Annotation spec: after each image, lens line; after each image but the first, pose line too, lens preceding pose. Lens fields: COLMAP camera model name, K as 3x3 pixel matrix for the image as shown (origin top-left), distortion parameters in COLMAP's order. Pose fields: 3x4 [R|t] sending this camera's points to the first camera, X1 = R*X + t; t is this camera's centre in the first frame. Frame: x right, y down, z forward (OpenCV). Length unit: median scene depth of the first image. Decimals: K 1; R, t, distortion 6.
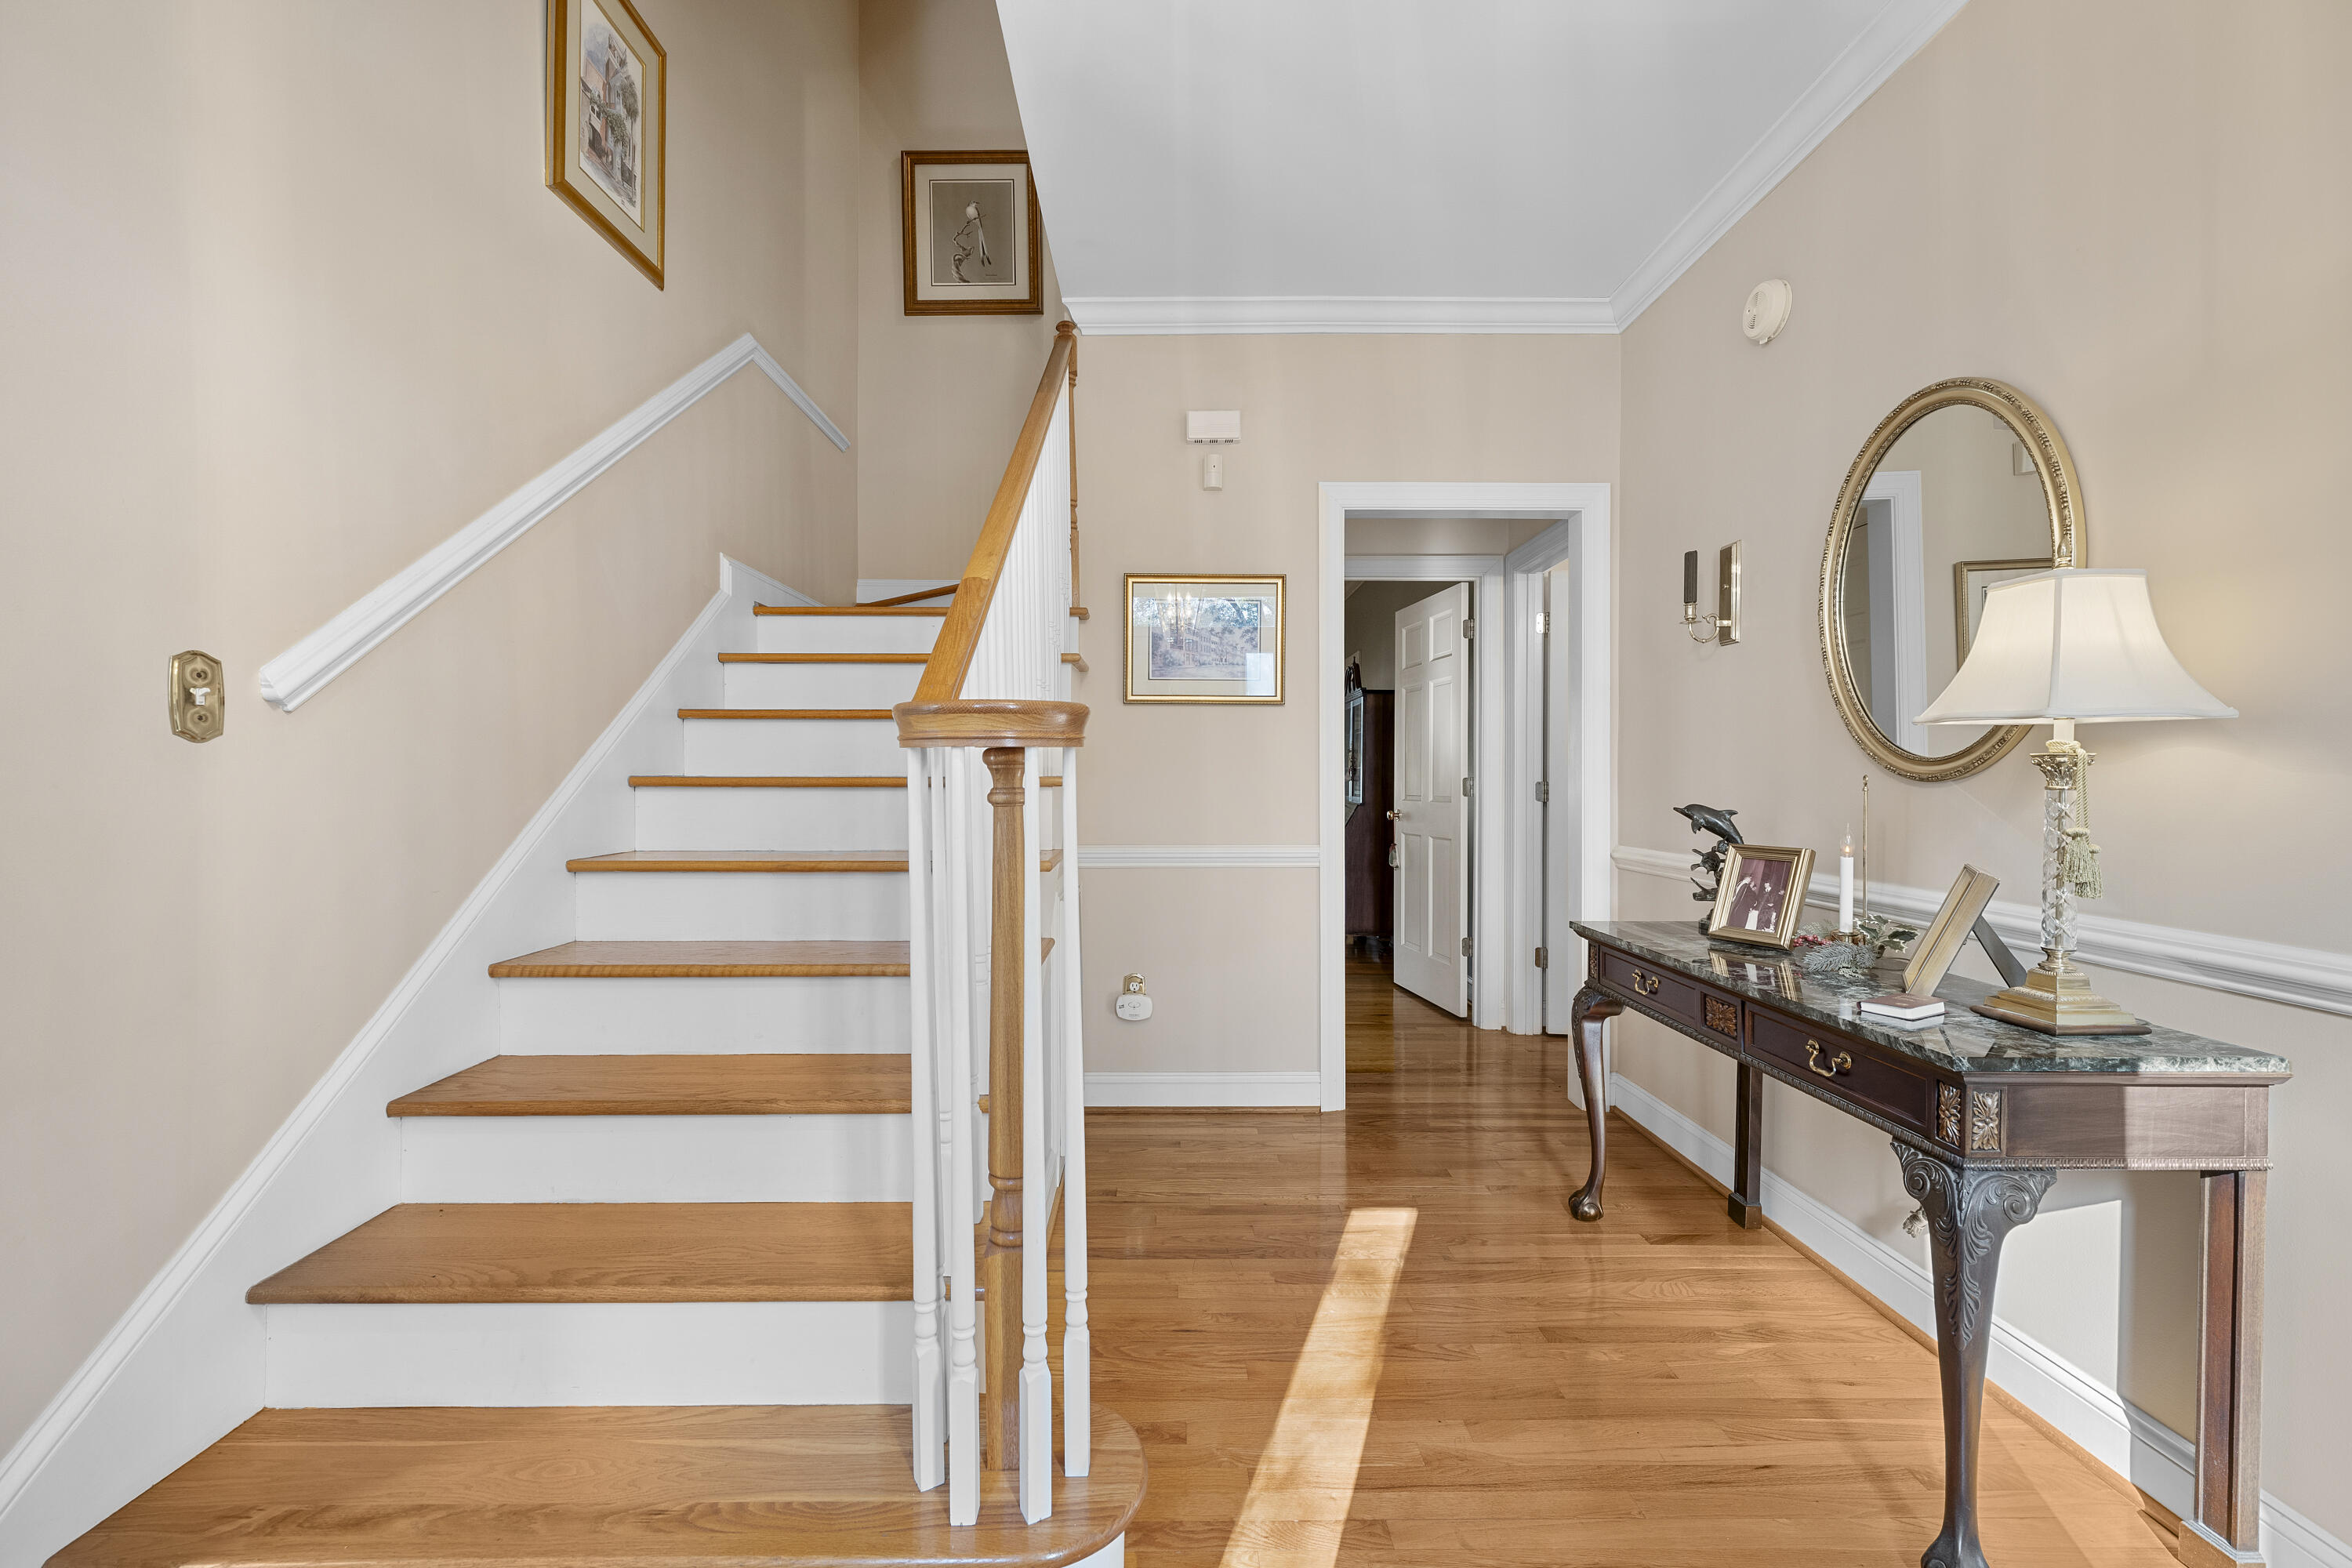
lens RADIAL K [[969.7, 0, 1174.3], [0, 969.7, 788.6], [0, 0, 1]] dist [0.000136, -0.000251]
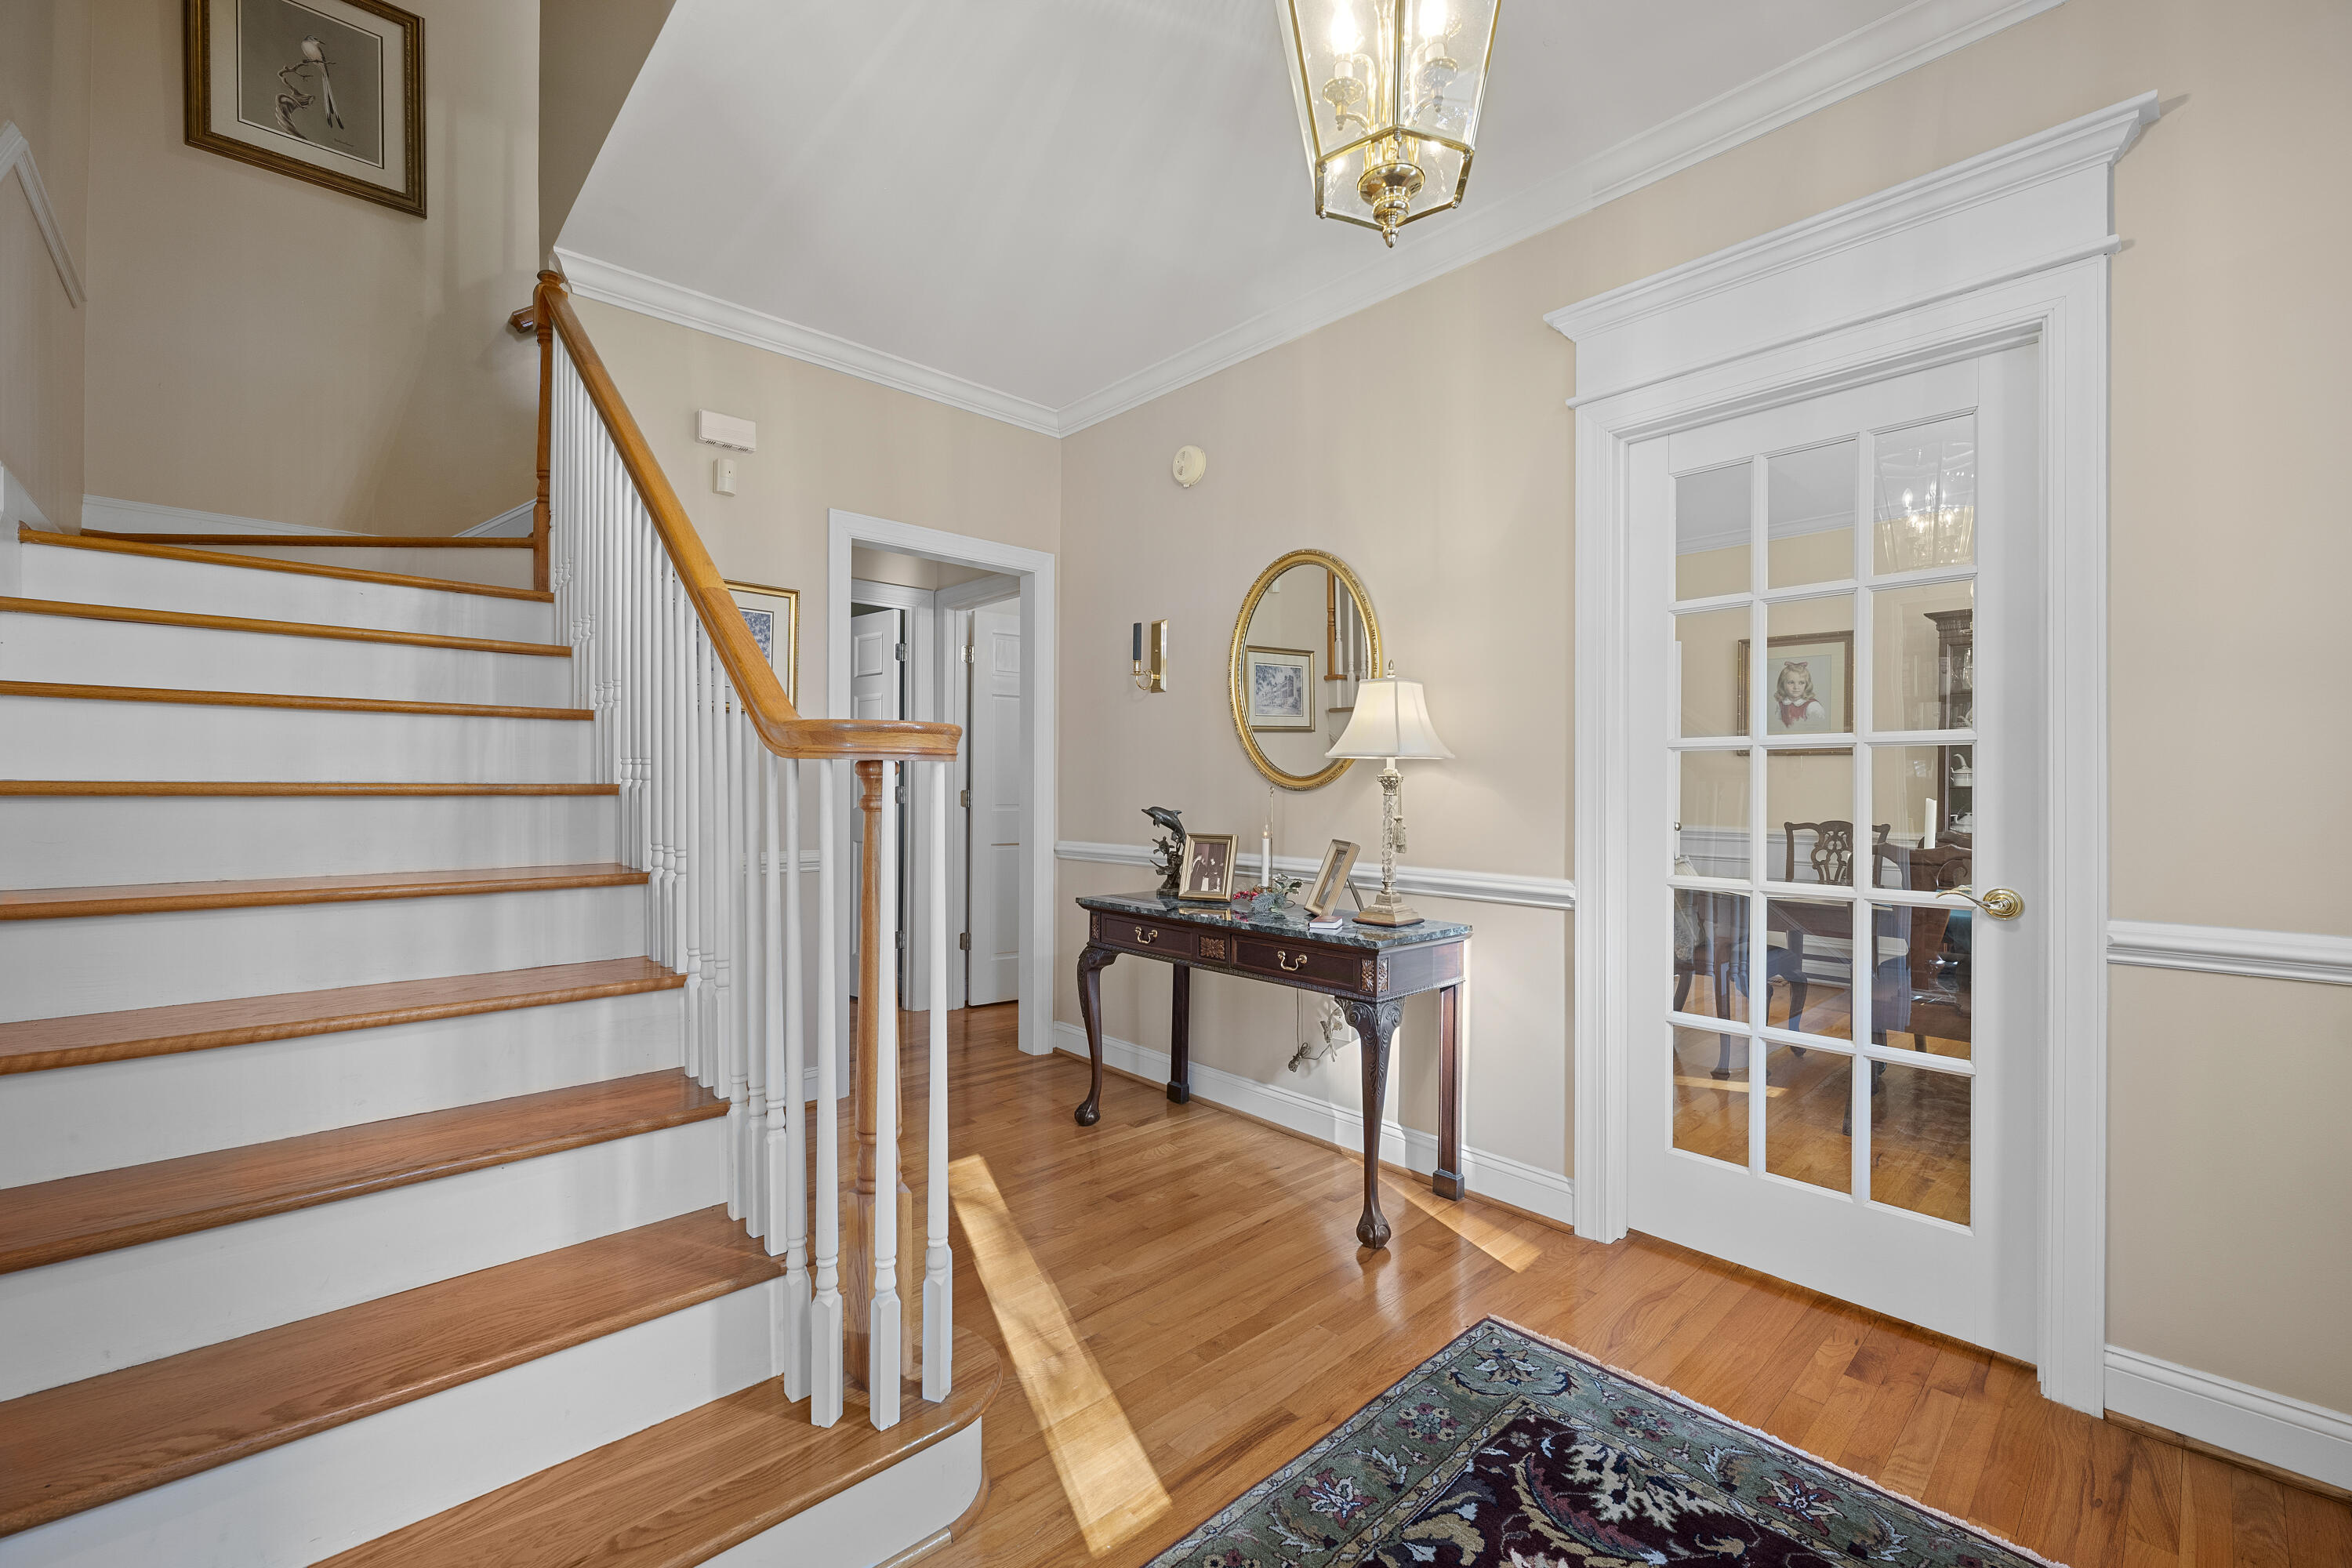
lens RADIAL K [[969.7, 0, 1173.9], [0, 969.7, 790.0], [0, 0, 1]] dist [0.000136, -0.000251]
pose [[0.737700, 0.001817, 0.675127, -0.401827], [0.002779, 0.999980, -0.005728, 0.000184], [-0.675123, 0.006102, 0.737680, -0.051396]]
